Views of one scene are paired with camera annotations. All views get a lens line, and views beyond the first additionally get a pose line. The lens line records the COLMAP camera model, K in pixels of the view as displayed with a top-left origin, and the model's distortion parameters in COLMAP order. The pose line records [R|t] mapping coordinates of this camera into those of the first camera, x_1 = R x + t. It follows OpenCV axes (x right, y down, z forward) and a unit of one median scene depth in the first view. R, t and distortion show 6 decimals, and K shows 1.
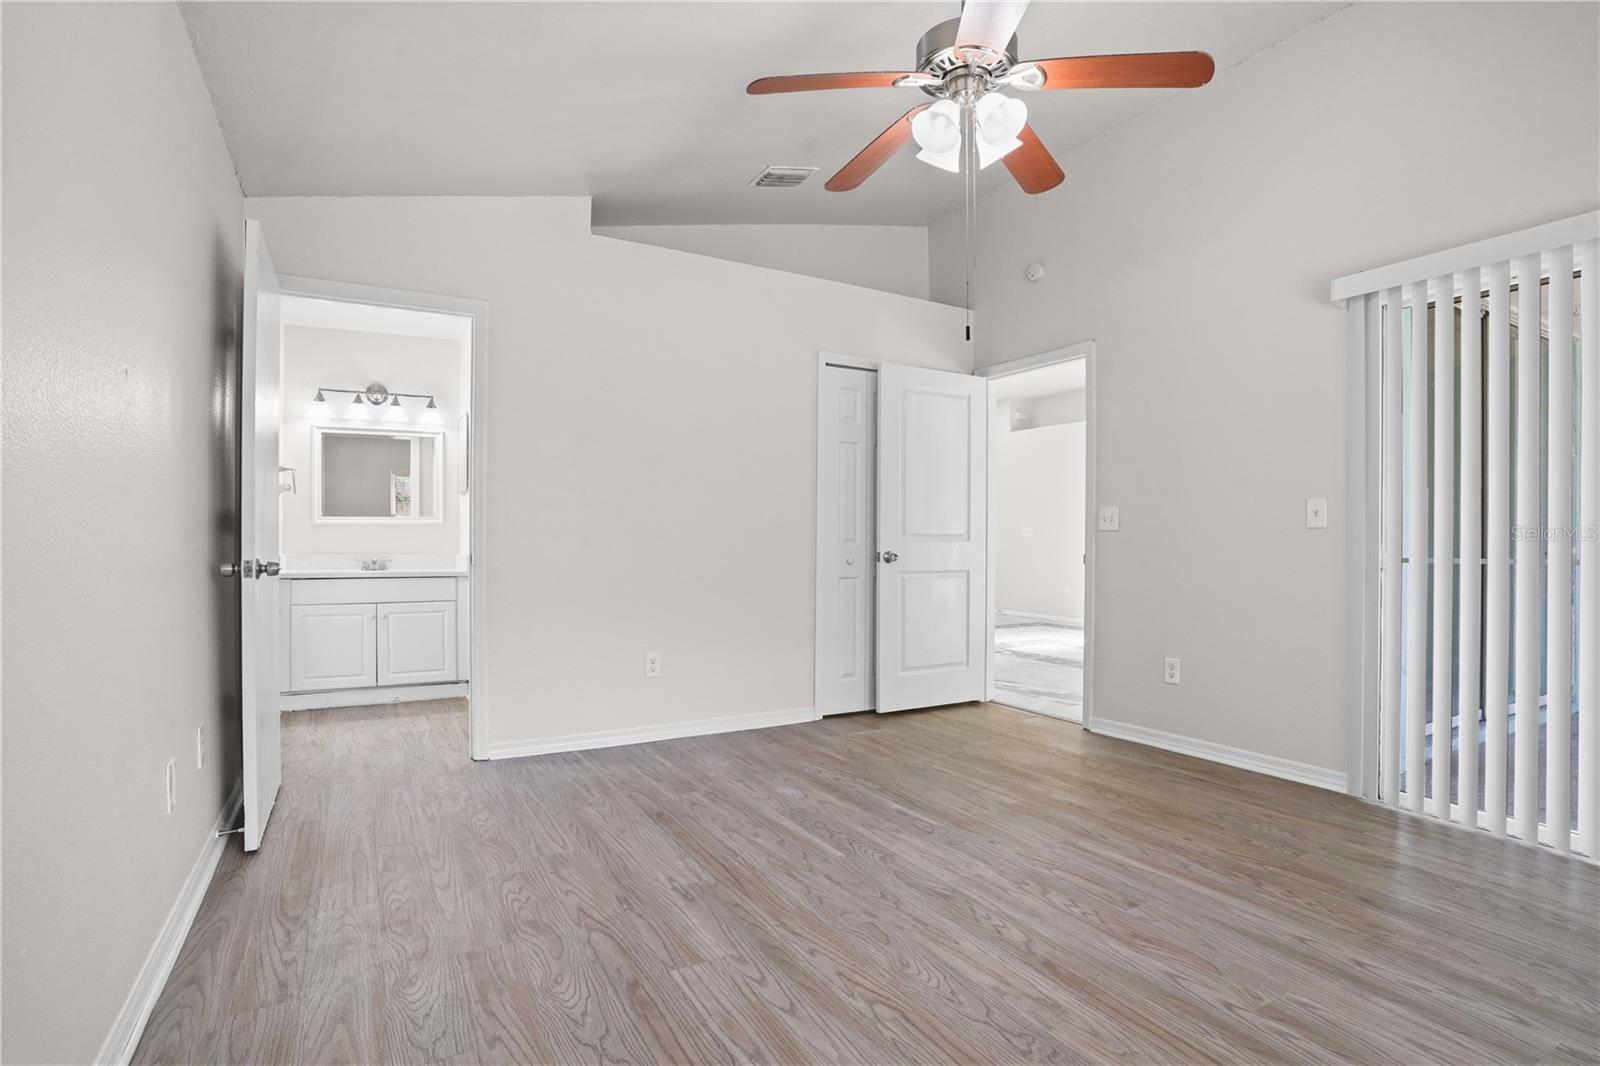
lens RADIAL K [[782.1, 0, 800.4], [0, 782.1, 535.6], [0, 0, 1]] dist [-0.036125, 0.012585]
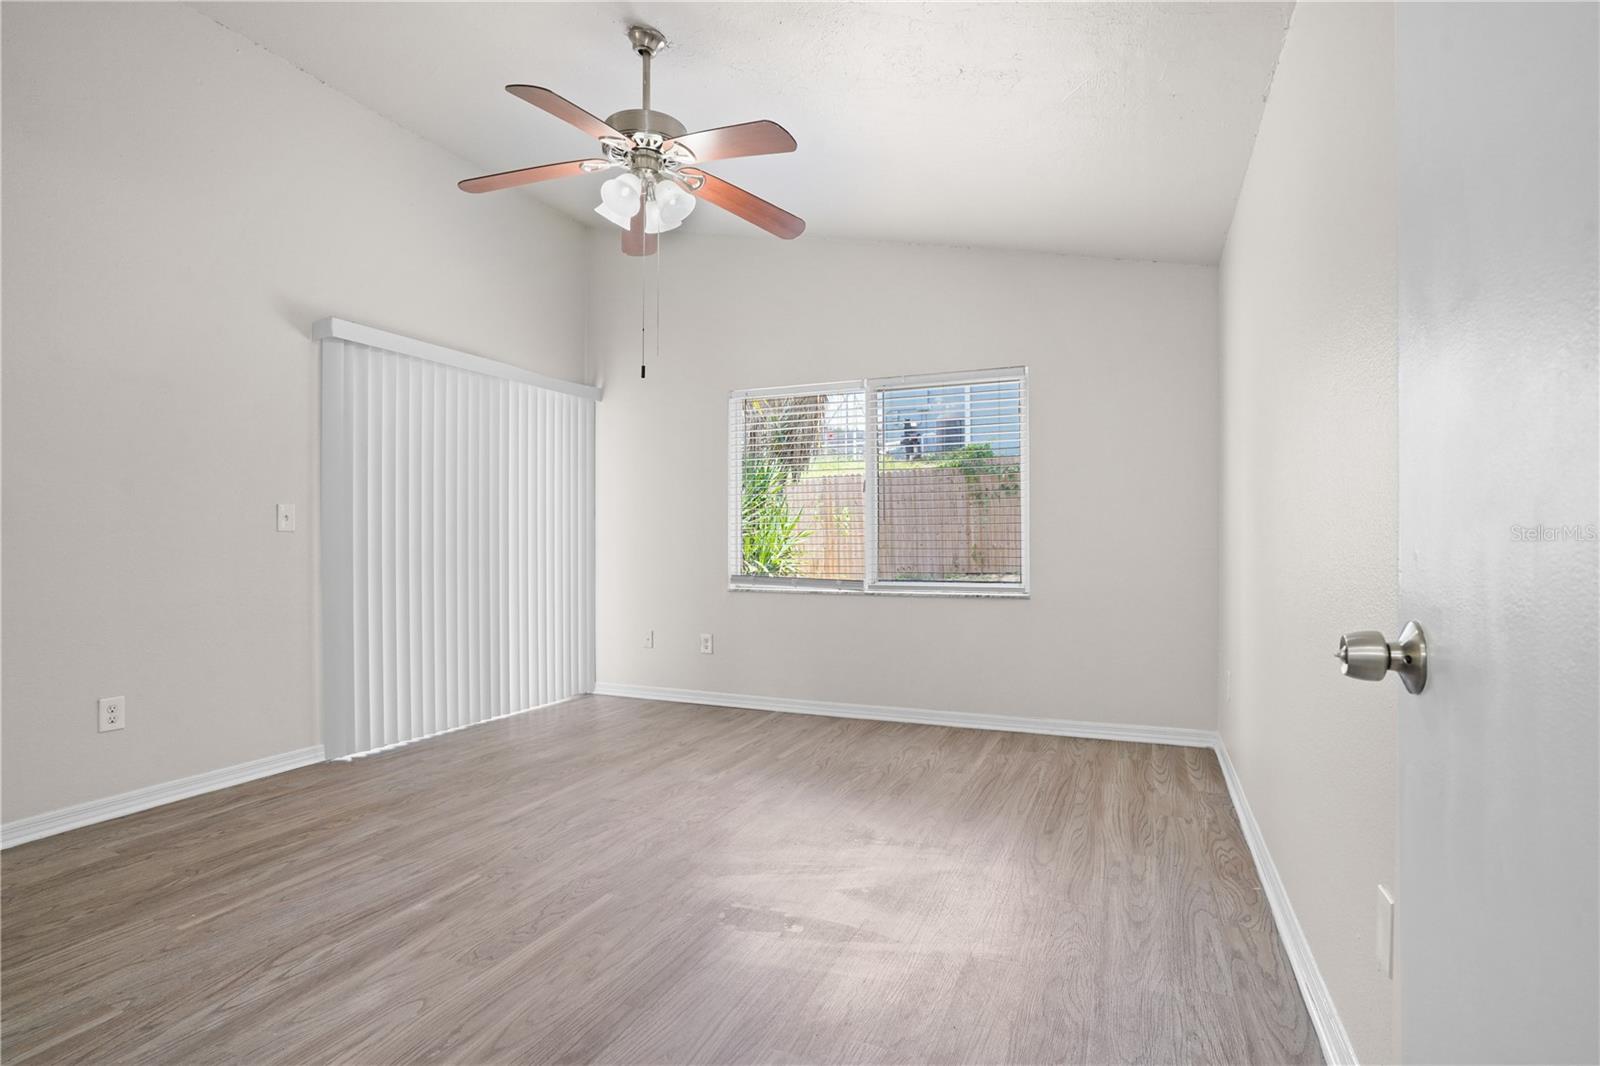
lens RADIAL K [[782.1, 0, 801.3], [0, 782.1, 541.4], [0, 0, 1]] dist [-0.036125, 0.012585]
pose [[-0.585805, -0.002679, 0.810447, -0.676441], [-0.004600, 0.999989, -0.000019, 0.000946], [-0.810439, -0.003739, -0.585811, 1.134736]]
